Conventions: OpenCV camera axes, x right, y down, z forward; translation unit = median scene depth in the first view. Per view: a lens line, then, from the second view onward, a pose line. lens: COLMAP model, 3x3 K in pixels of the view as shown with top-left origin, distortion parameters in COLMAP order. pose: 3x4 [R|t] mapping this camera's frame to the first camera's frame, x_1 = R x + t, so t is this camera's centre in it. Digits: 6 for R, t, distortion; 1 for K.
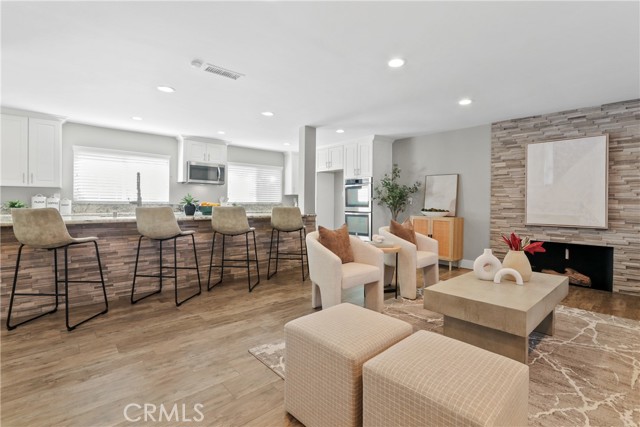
lens RADIAL K [[298.0, 0, 325.4], [0, 298.0, 205.6], [0, 0, 1]] dist [-0.020476, 0.004028]
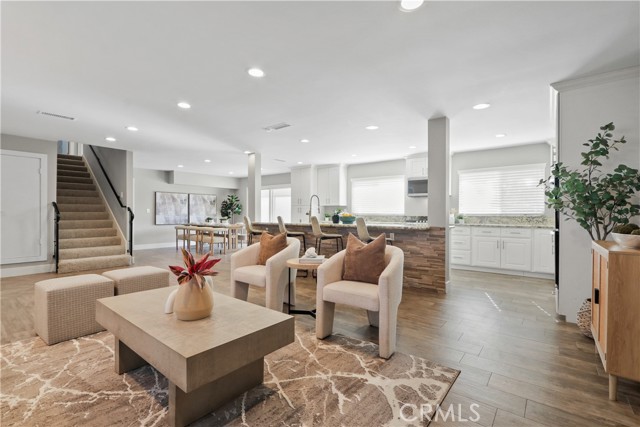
lens RADIAL K [[298.0, 0, 329.4], [0, 298.0, 211.5], [0, 0, 1]] dist [-0.020476, 0.004028]
pose [[0.168259, -0.017776, -0.985582, 0.818964], [-0.010721, 0.999745, -0.019862, 0.006303], [0.985684, 0.013908, 0.168026, 0.696049]]
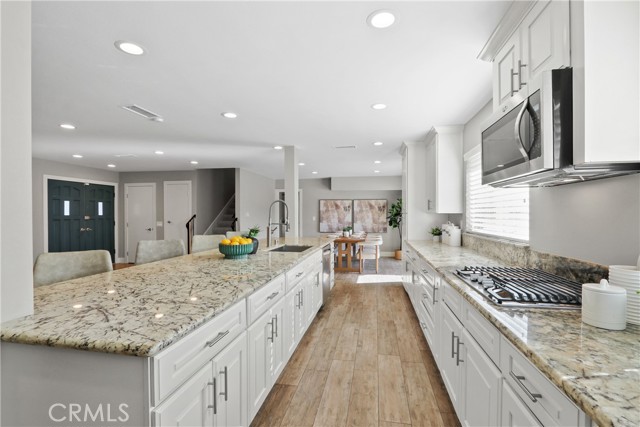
lens RADIAL K [[298.0, 0, 322.8], [0, 298.0, 215.9], [0, 0, 1]] dist [-0.020476, 0.004028]
pose [[-0.793635, -0.005815, -0.608366, -0.159447], [-0.012441, 0.999900, 0.006673, -0.061749], [0.608267, 0.012865, -0.793628, 1.575618]]
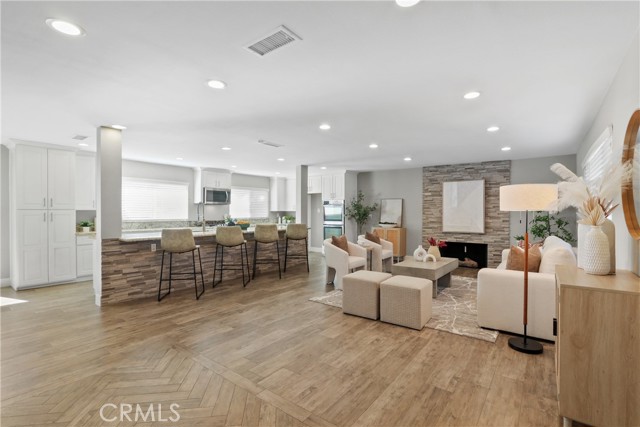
lens RADIAL K [[298.0, 0, 325.3], [0, 298.0, 214.4], [0, 0, 1]] dist [-0.020476, 0.004028]
pose [[0.982734, -0.008273, 0.184842, -0.257109], [0.008168, 0.999966, 0.001325, -0.040173], [-0.184846, 0.000208, 0.982767, -0.486906]]
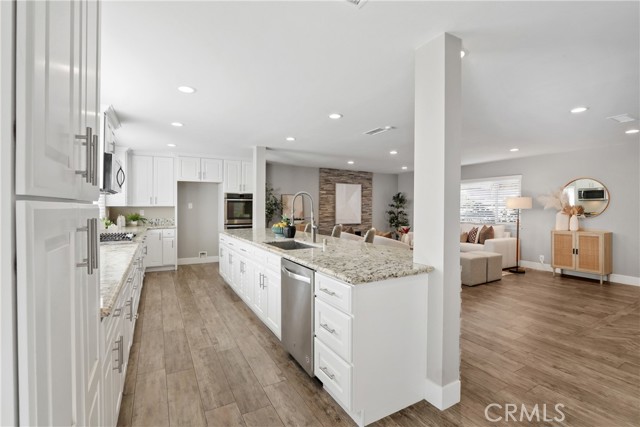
lens RADIAL K [[298.0, 0, 326.7], [0, 298.0, 207.8], [0, 0, 1]] dist [-0.020476, 0.004028]
pose [[0.219263, -0.009696, 0.975618, -1.271789], [0.006130, 0.999945, 0.008560, -0.065066], [-0.975647, 0.004104, 0.219310, 0.644828]]
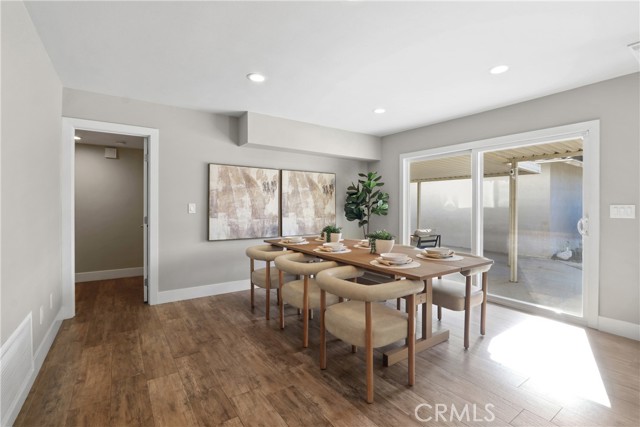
lens RADIAL K [[298.0, 0, 328.1], [0, 298.0, 207.3], [0, 0, 1]] dist [-0.020476, 0.004028]
pose [[-0.133373, -0.003281, -0.991061, -0.623790], [-0.015323, 0.999882, -0.001248, -0.034562], [0.990947, 0.015020, -0.133407, 0.309183]]
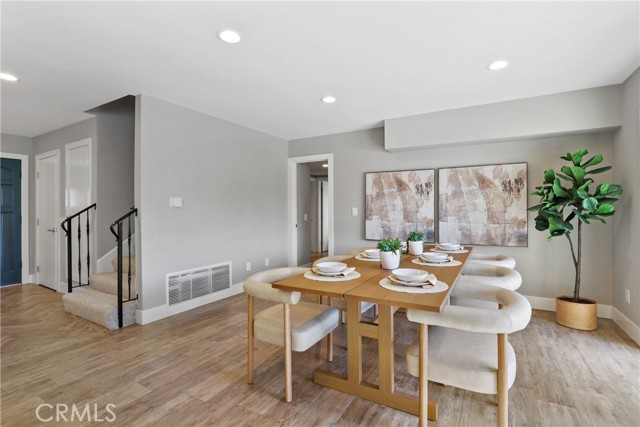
lens RADIAL K [[298.0, 0, 324.8], [0, 298.0, 209.7], [0, 0, 1]] dist [-0.020476, 0.004028]
pose [[-0.952753, -0.004166, -0.303717, -1.012151], [-0.006427, 0.999959, 0.006445, -0.039543], [0.303678, 0.008092, -0.952740, 0.792831]]
